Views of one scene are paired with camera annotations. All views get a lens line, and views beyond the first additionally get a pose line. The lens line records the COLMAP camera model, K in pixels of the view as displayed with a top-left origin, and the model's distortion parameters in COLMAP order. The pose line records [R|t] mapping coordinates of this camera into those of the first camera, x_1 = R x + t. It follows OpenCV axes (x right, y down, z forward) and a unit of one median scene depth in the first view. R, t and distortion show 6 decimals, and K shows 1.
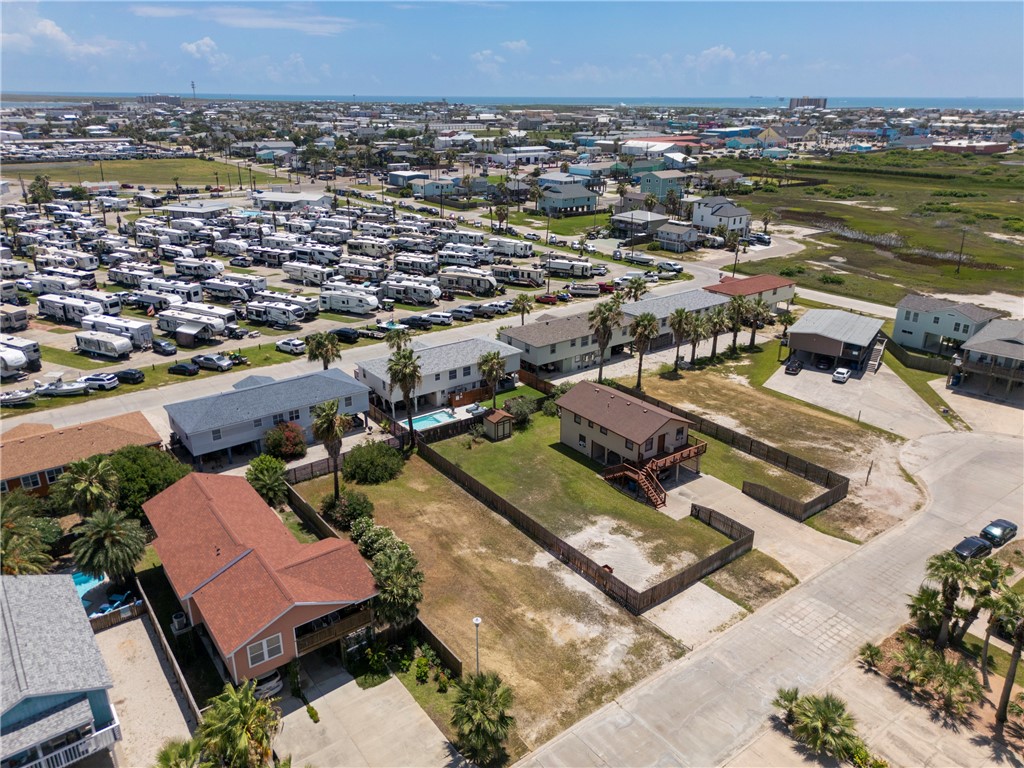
lens RADIAL K [[727.0, 0, 512.0], [0, 727.0, 384.0], [0, 0, 1]] dist [0.083464, -0.087395]
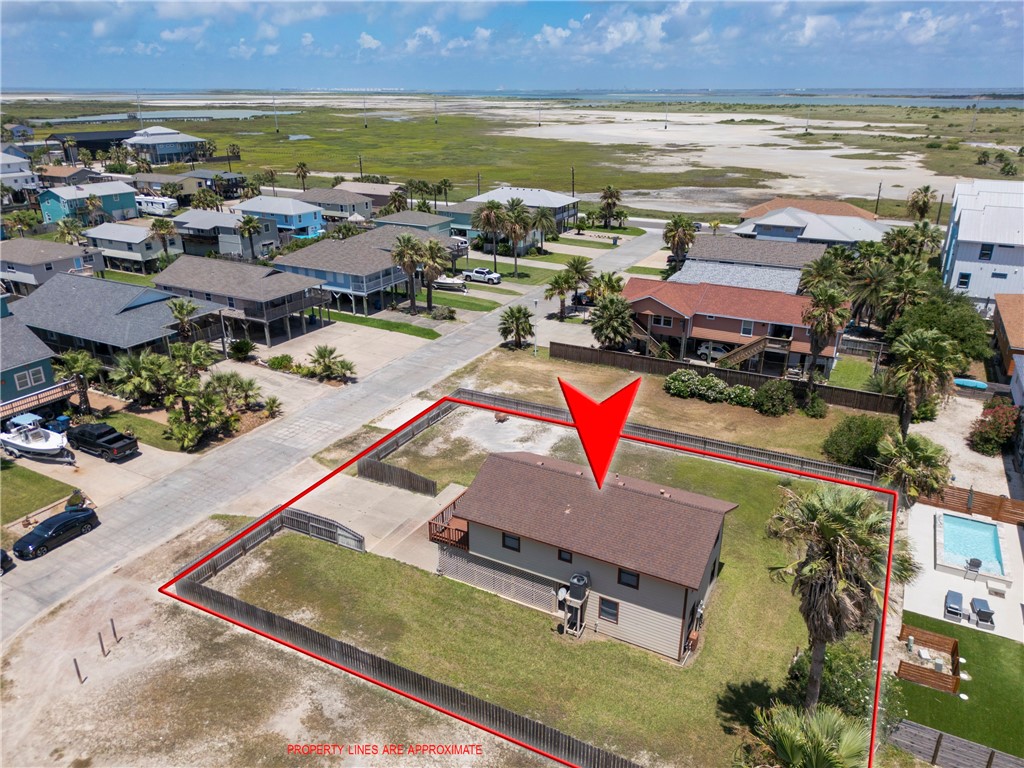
lens RADIAL K [[727.0, 0, 512.0], [0, 727.0, 384.0], [0, 0, 1]] dist [0.083464, -0.087395]
pose [[-0.905807, 0.152035, -0.395473, 0.447277], [-0.160028, 0.741497, 0.651593, -0.391369], [0.392307, 0.653505, -0.647323, 1.428693]]
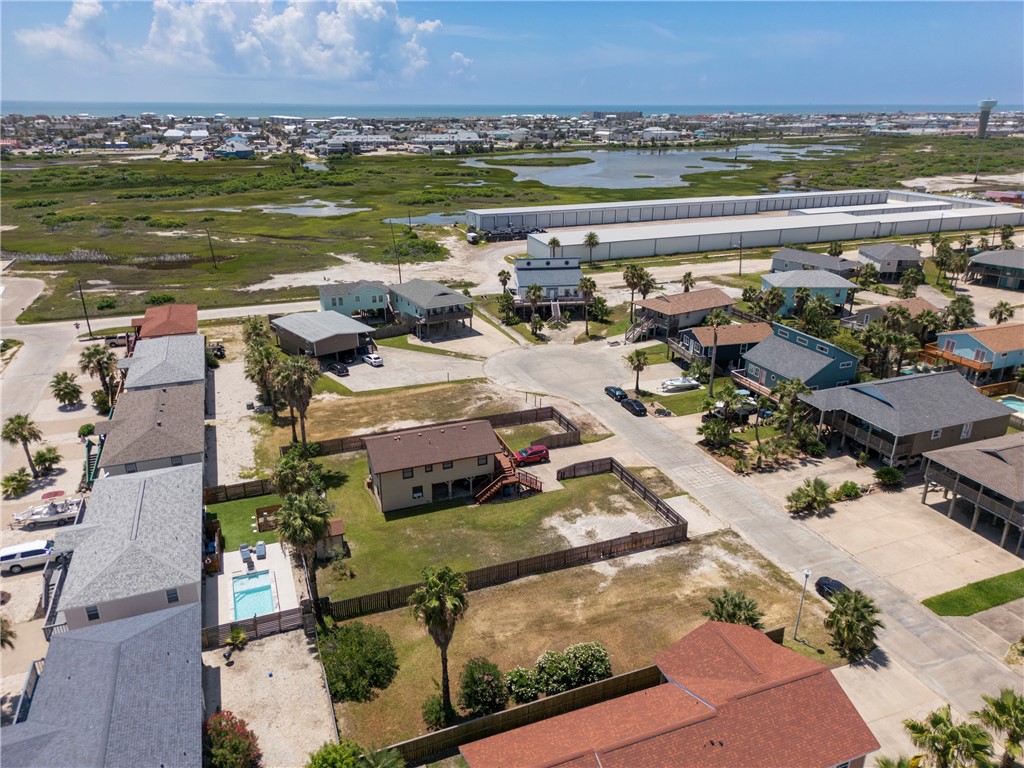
lens RADIAL K [[714.9, 0, 512.0], [0, 714.9, 384.0], [0, 0, 1]] dist [0.114759, -0.140534]
pose [[0.269686, -0.351056, 0.896677, -0.736880], [0.347558, 0.903896, 0.249350, -0.266618], [-0.898038, 0.244400, 0.365781, 0.613734]]
